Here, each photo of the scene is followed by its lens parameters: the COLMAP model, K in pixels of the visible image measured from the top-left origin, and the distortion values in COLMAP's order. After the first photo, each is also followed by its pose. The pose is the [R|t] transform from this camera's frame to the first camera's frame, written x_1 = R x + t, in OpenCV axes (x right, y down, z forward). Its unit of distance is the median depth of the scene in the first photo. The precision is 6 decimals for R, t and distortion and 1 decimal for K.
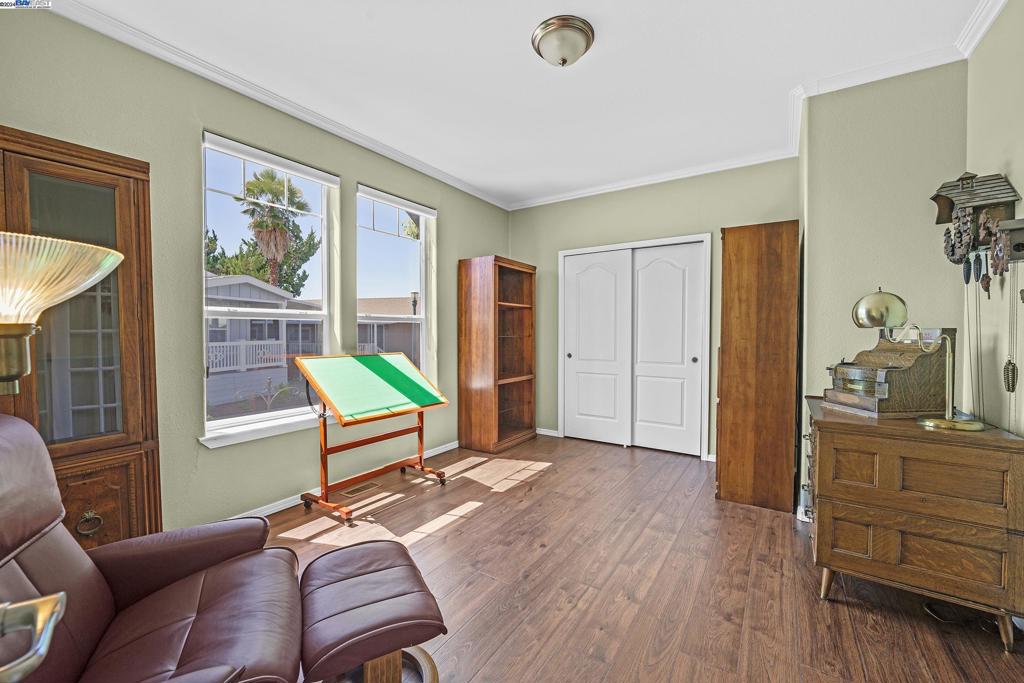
lens RADIAL K [[406.7, 0, 511.0], [0, 406.7, 342.6], [0, 0, 1]] dist [0.000590, -0.000057]
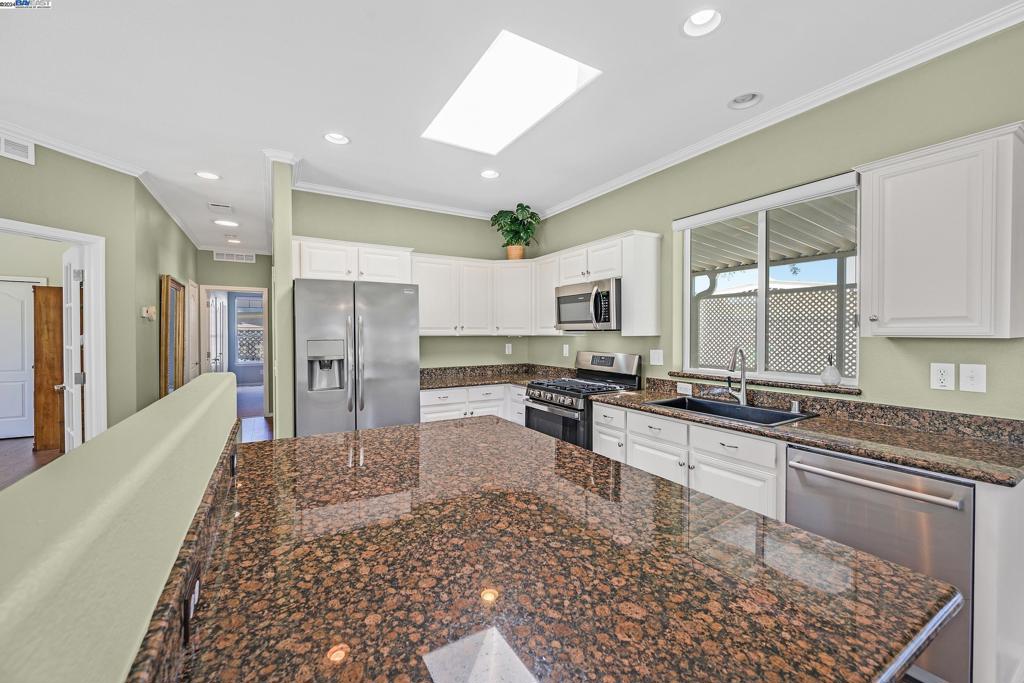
lens RADIAL K [[406.7, 0, 513.0], [0, 406.7, 336.6], [0, 0, 1]] dist [0.000590, -0.000057]
pose [[0.429287, -0.007780, 0.903134, -0.095256], [0.019936, 0.999801, -0.000864, -0.024743], [-0.902948, 0.018376, 0.429357, -1.015724]]
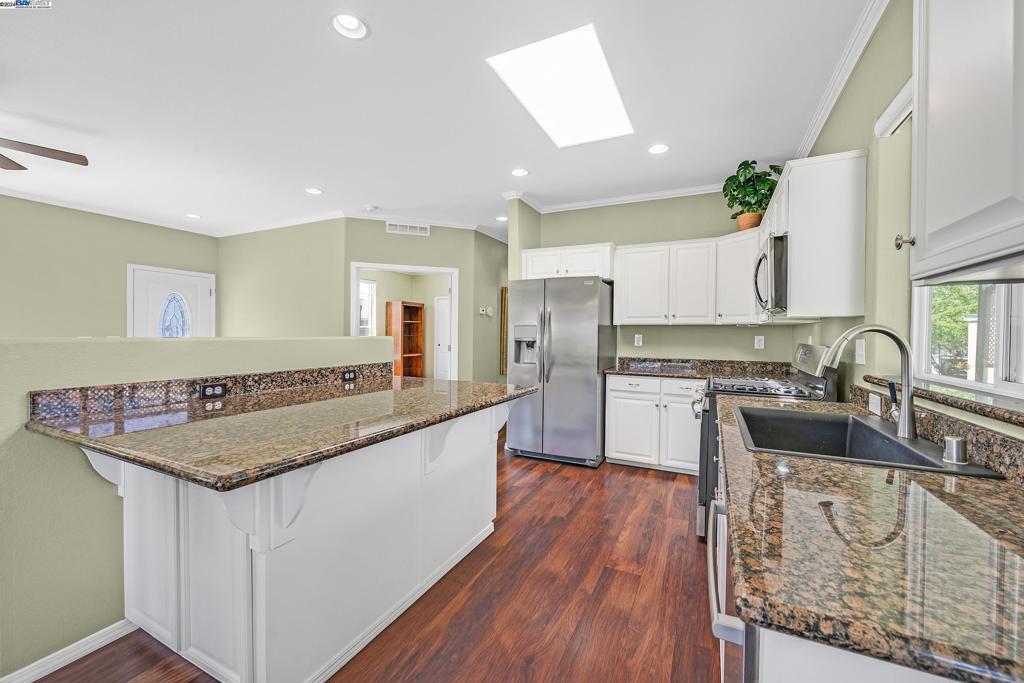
lens RADIAL K [[406.7, 0, 515.2], [0, 406.7, 340.7], [0, 0, 1]] dist [0.000590, -0.000057]
pose [[0.990035, 0.010039, 0.140465, 0.268612], [-0.009675, 0.999948, -0.003270, 0.014603], [-0.140490, 0.001879, 0.990080, -1.360426]]
